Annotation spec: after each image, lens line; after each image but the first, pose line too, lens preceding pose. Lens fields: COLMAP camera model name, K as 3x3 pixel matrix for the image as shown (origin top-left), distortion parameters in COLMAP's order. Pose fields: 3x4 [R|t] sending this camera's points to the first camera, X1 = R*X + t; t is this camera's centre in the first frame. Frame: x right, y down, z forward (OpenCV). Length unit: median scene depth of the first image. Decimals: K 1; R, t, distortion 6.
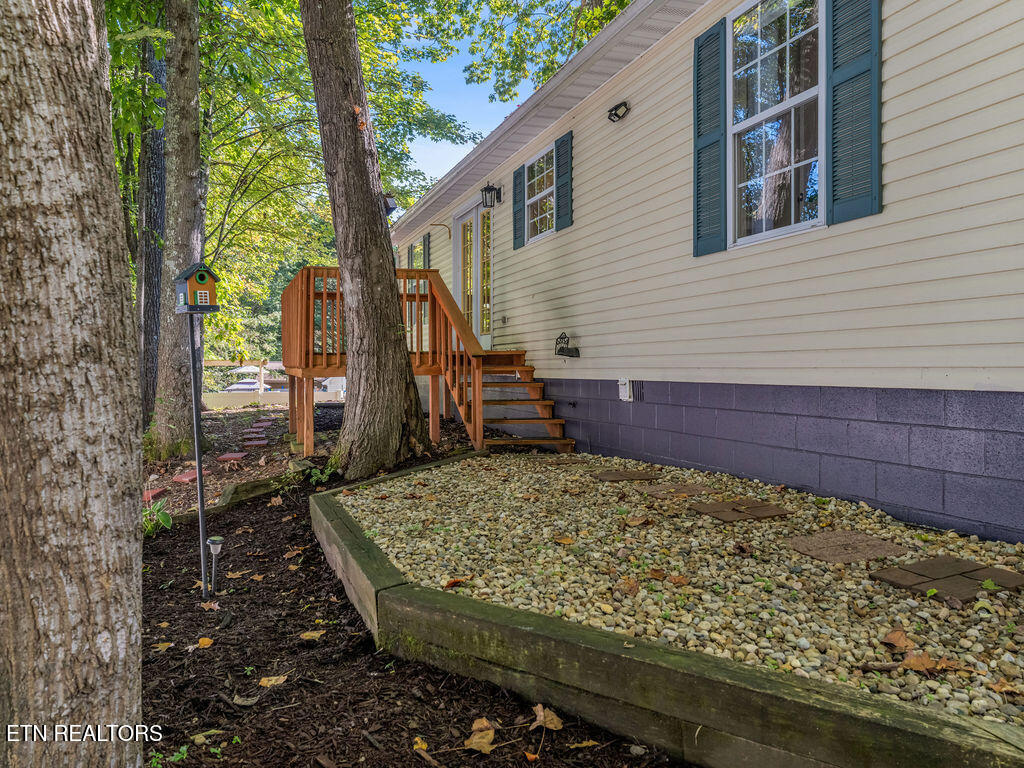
lens RADIAL K [[796.2, 0, 512.0], [0, 796.2, 384.0], [0, 0, 1]] dist [-0.000027, 0.000712]
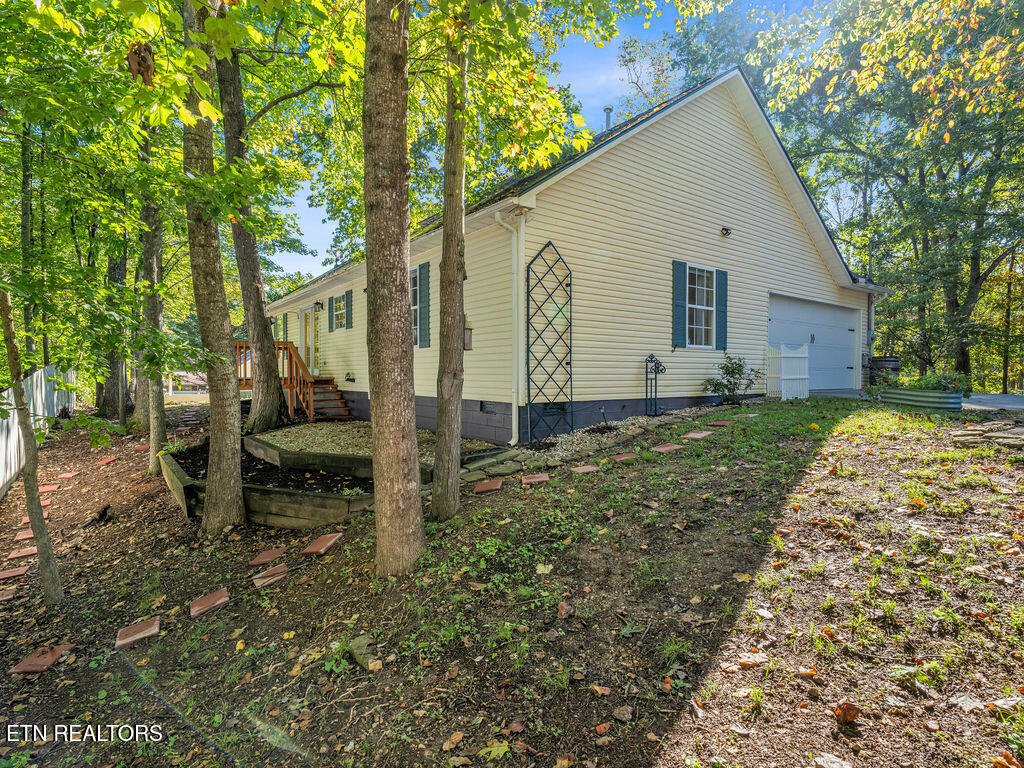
lens RADIAL K [[532.8, 0, 513.6], [0, 532.8, 378.1], [0, 0, 1]] dist [-0.004571, 0.000086]
pose [[0.952970, -0.002264, 0.303055, 0.052653], [0.005635, 0.999932, -0.010251, -0.026488], [-0.303011, 0.011476, 0.952918, -0.720386]]
